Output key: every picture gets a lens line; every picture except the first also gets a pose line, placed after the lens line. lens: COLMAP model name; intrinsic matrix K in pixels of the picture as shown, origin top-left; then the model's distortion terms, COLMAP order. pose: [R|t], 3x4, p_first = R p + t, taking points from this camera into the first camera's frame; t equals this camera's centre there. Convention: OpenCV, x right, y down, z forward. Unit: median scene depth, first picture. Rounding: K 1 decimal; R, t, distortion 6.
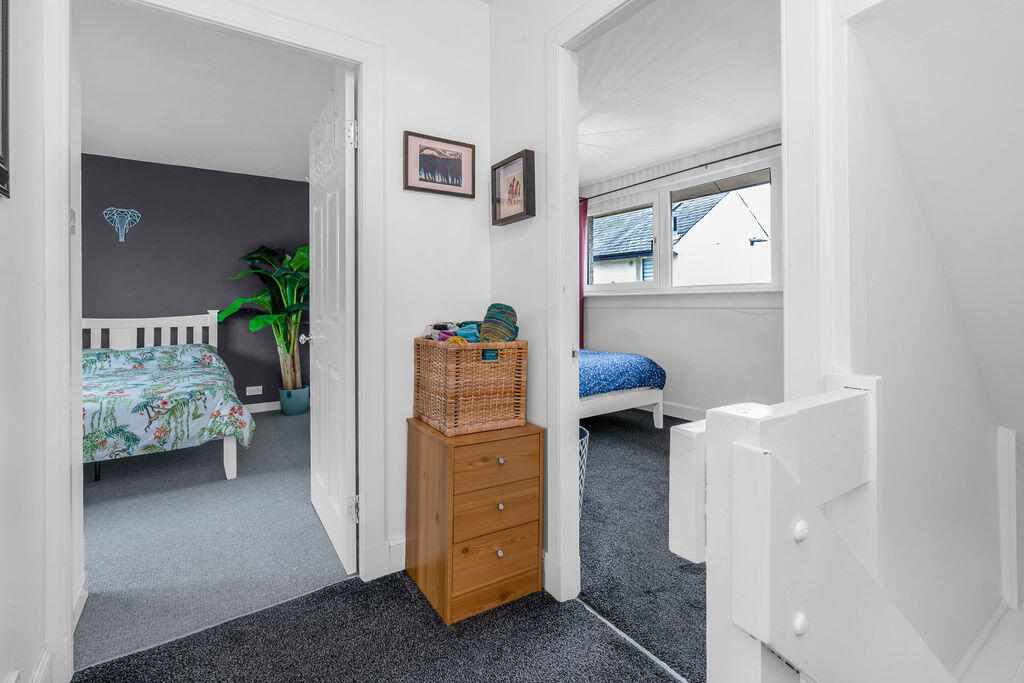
lens RADIAL K [[475.1, 0, 503.2], [0, 475.1, 301.0], [0, 0, 1]] dist [-0.006246, 0.000987]
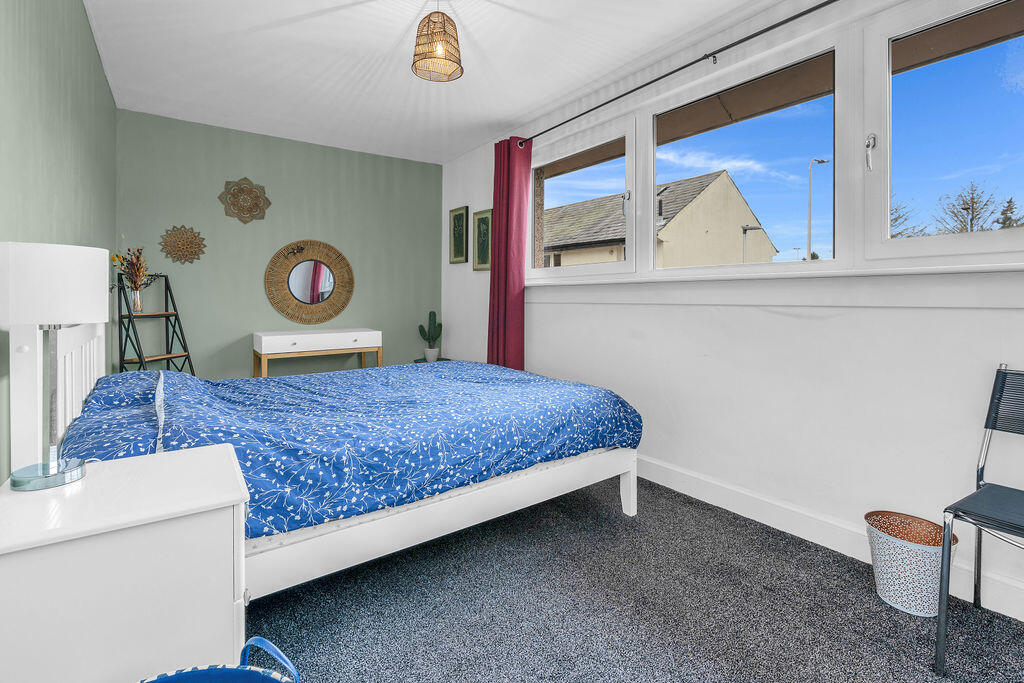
lens RADIAL K [[475.1, 0, 507.0], [0, 475.1, 300.5], [0, 0, 1]] dist [-0.006246, 0.000987]
pose [[0.999343, 0.004209, 0.036008, 0.041358], [-0.004664, 0.999910, 0.012550, 0.001054], [-0.035952, -0.012709, 0.999273, 0.114140]]
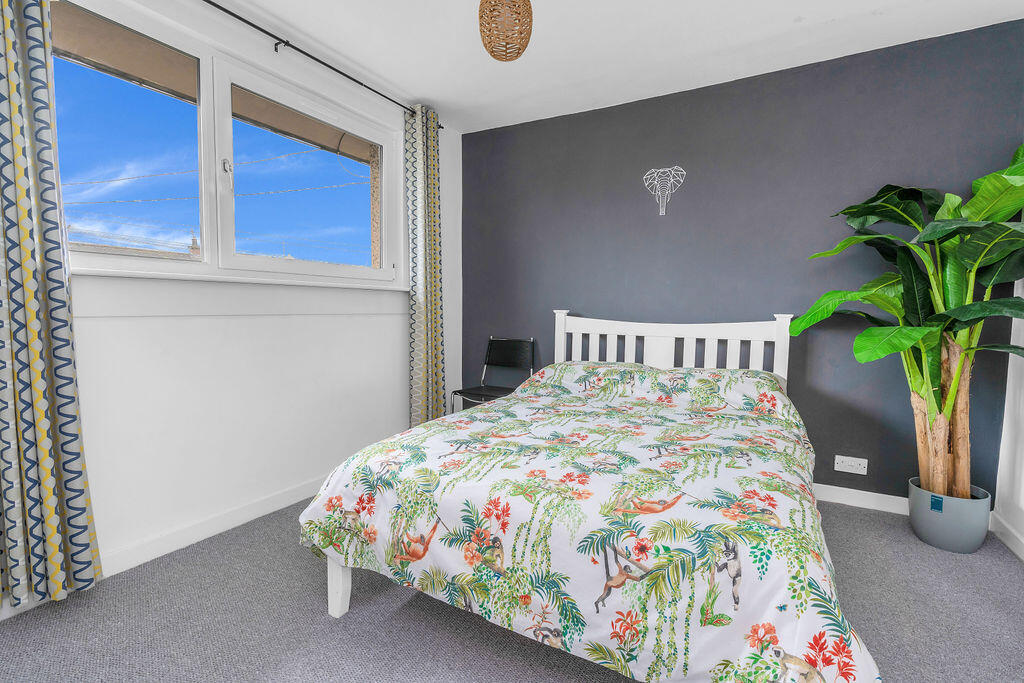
lens RADIAL K [[475.1, 0, 511.9], [0, 475.1, 341.0], [0, 0, 1]] dist [-0.006246, 0.000987]
pose [[0.472746, 0.071853, -0.878264, -0.407261], [-0.002192, 0.996763, 0.080367, 0.009549], [0.881196, -0.036068, 0.471374, 0.685221]]
